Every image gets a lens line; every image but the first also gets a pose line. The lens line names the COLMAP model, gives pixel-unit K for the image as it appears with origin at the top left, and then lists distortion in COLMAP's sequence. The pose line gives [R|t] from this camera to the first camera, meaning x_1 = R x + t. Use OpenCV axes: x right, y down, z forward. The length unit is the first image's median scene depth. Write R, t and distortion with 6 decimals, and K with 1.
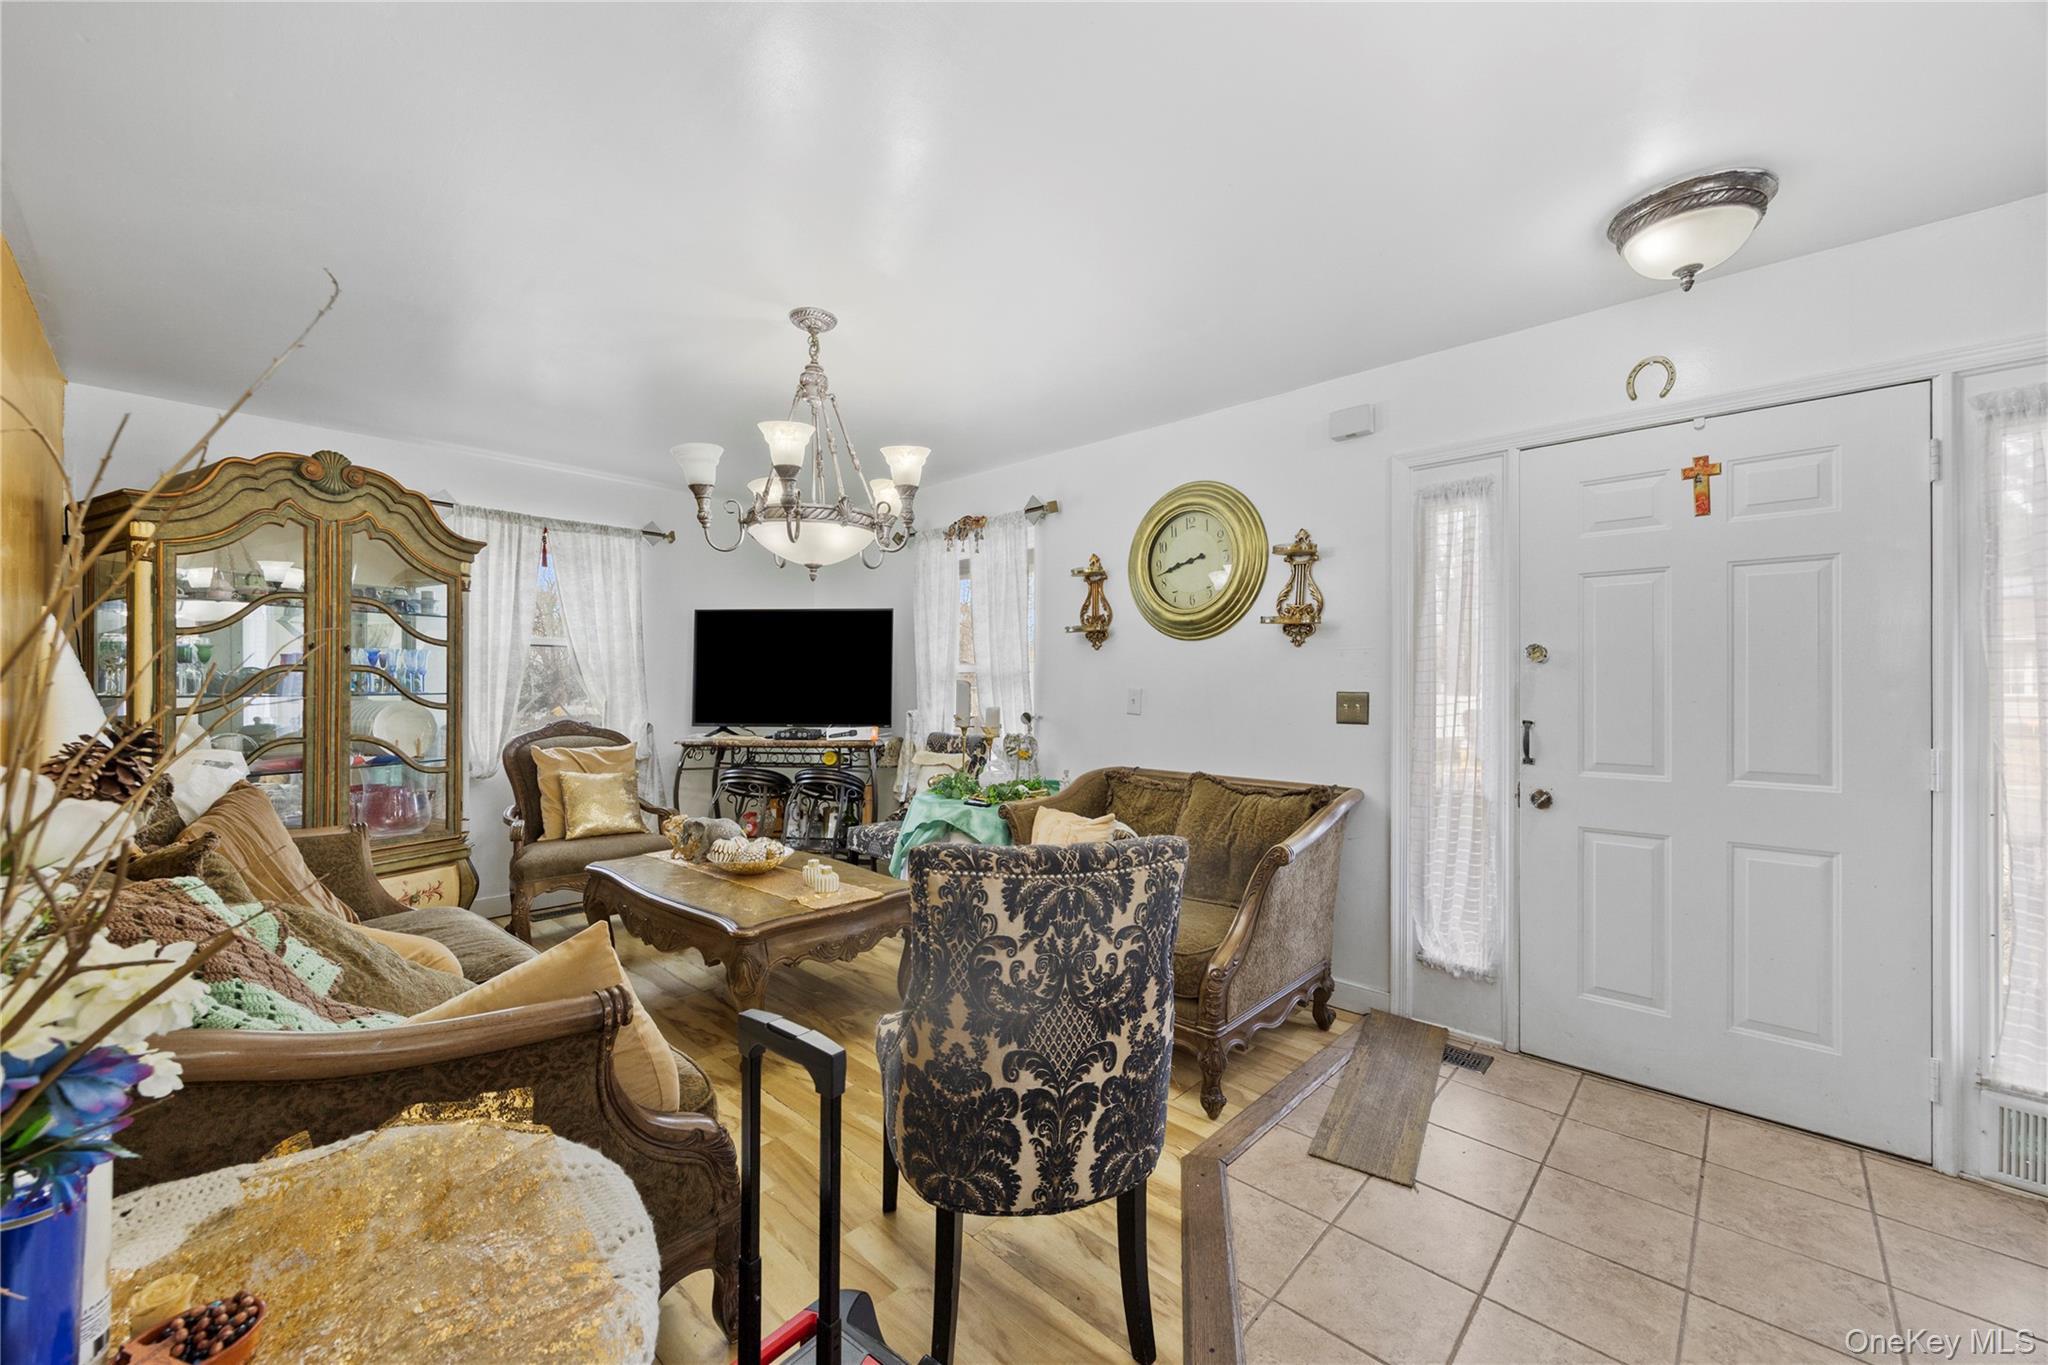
lens RADIAL K [[787.0, 0, 1015.5], [0, 787.0, 686.3], [0, 0, 1]] dist [-0.001270, -0.000055]
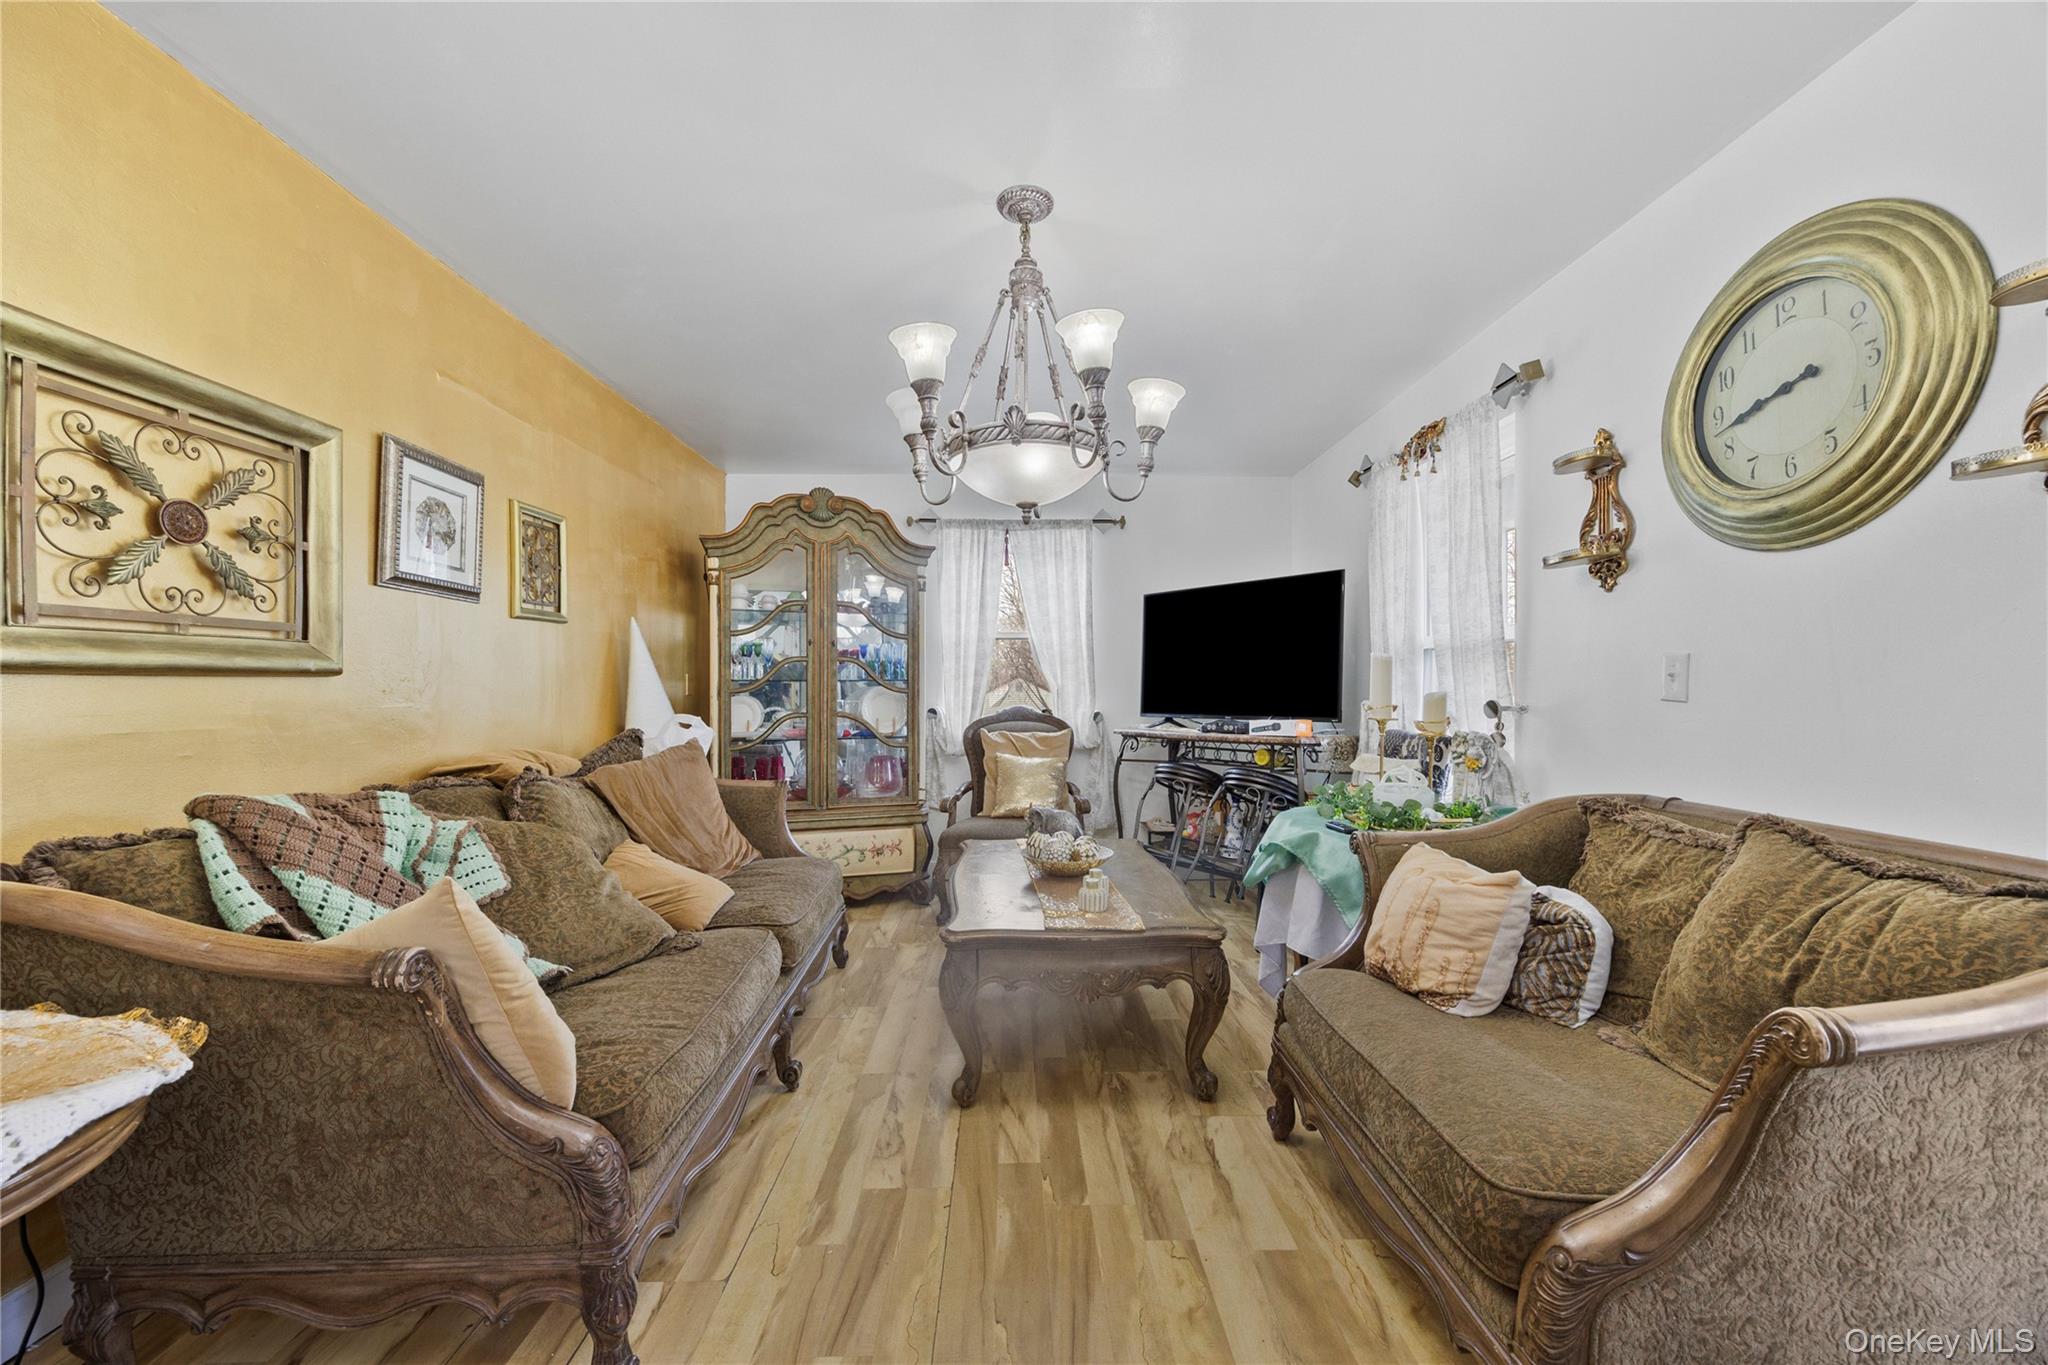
lens RADIAL K [[786.0, 0, 1019.9], [0, 786.0, 693.8], [0, 0, 1]] dist [-0.002506, -0.000334]
pose [[0.700963, -0.001310, -0.713196, 0.200037], [0.002963, 0.999995, 0.001075, 0.025649], [0.713192, -0.002867, 0.700963, 0.265642]]
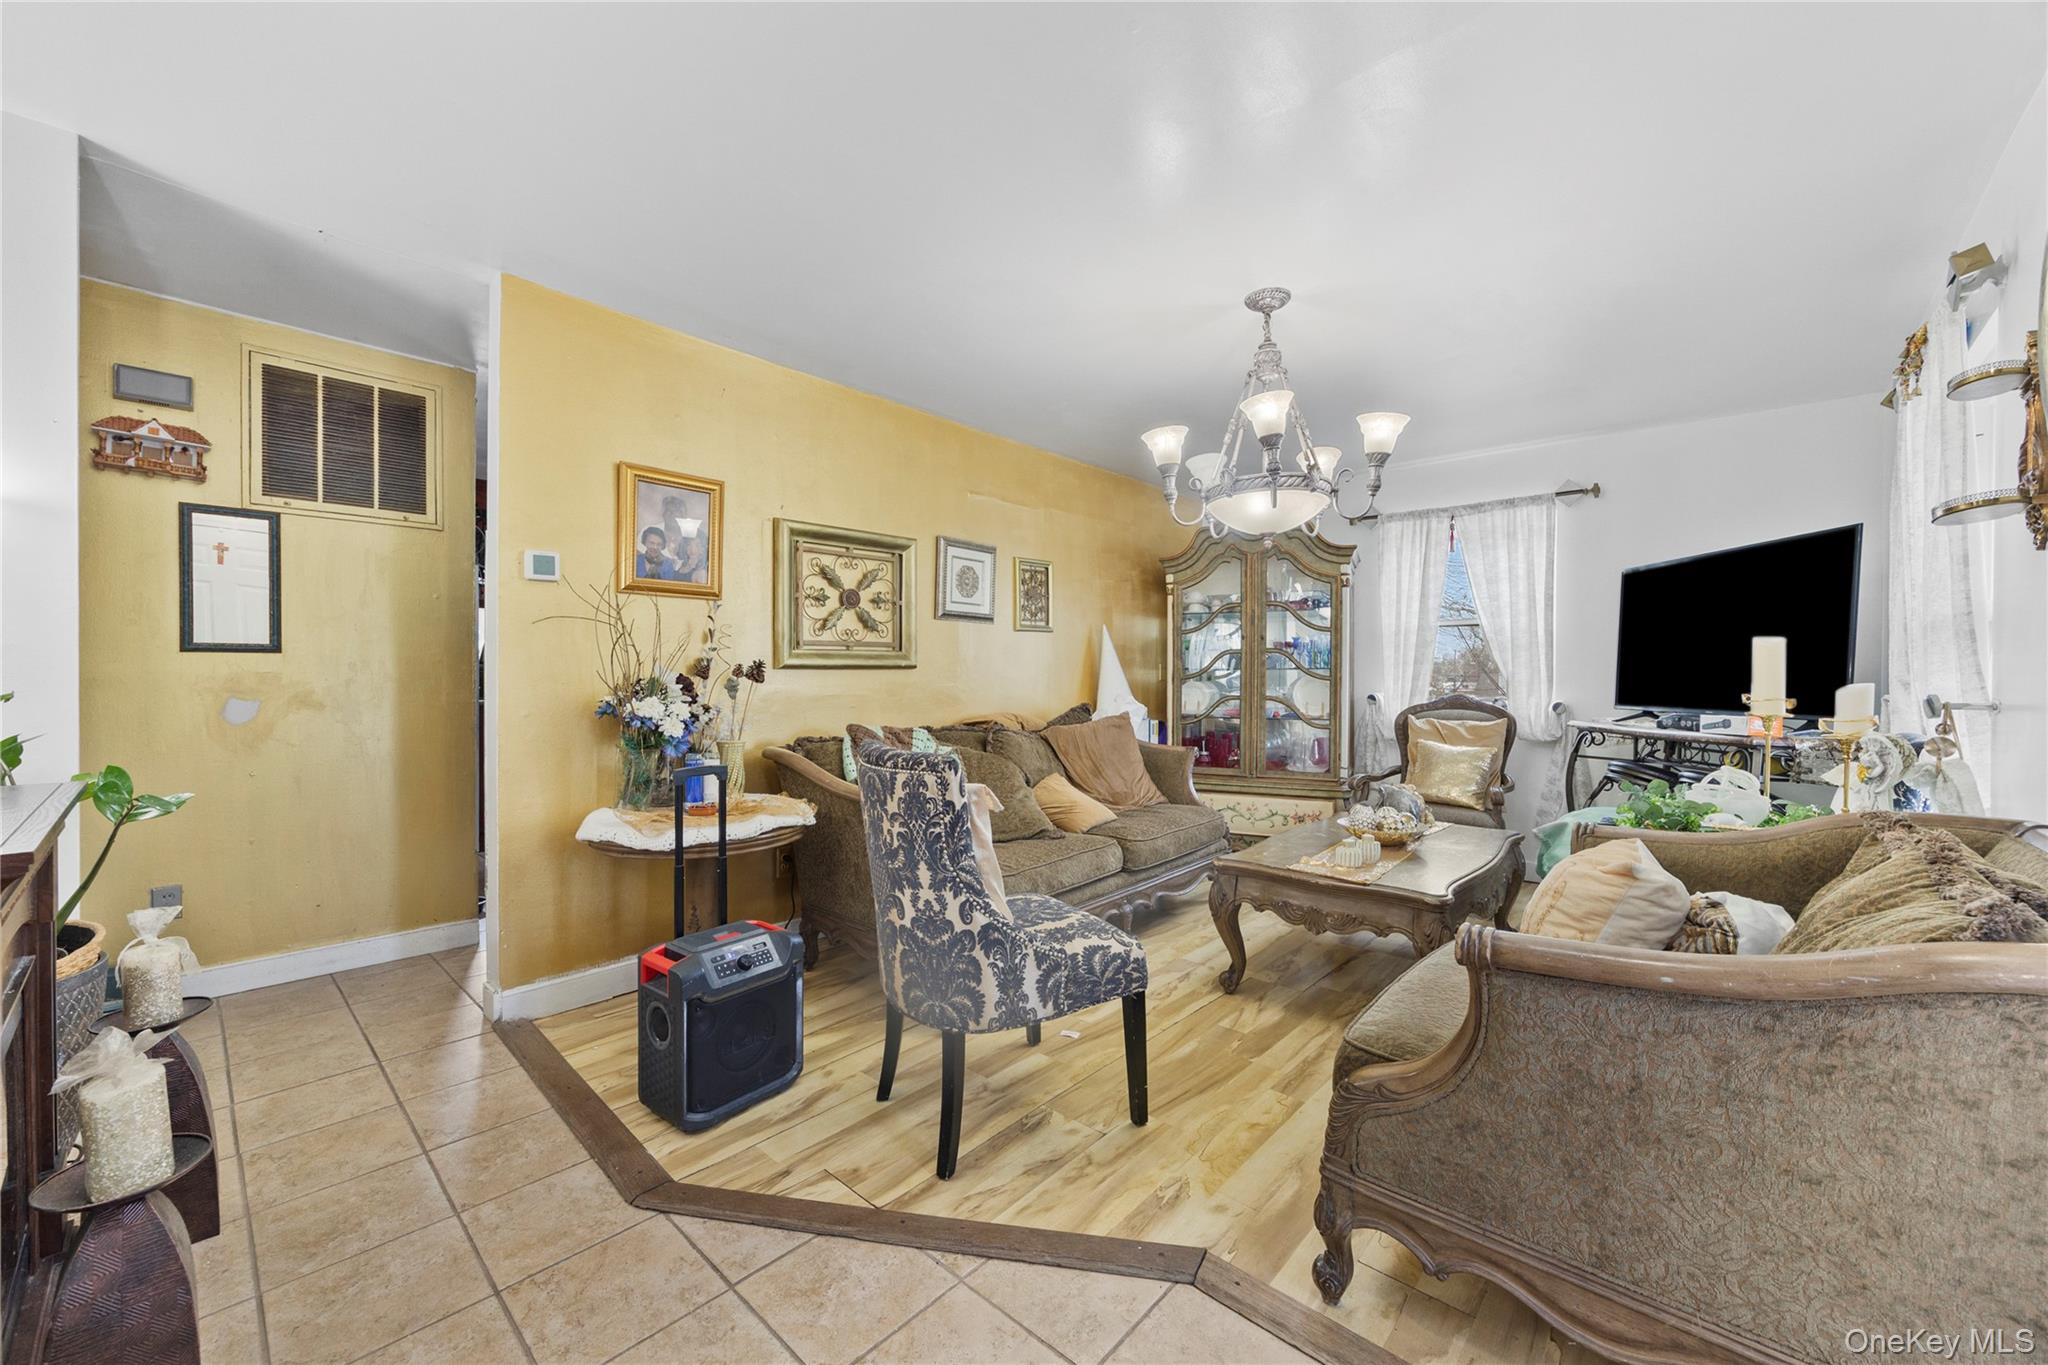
lens RADIAL K [[786.3, 0, 1024.0], [0, 786.3, 682.5], [0, 0, 1]] dist [-0.000618, -0.000008]
pose [[0.029525, 0.005323, -0.999550, 0.488921], [-0.004443, 0.999977, 0.005194, 0.024878], [0.999554, 0.004288, 0.029548, 0.405127]]
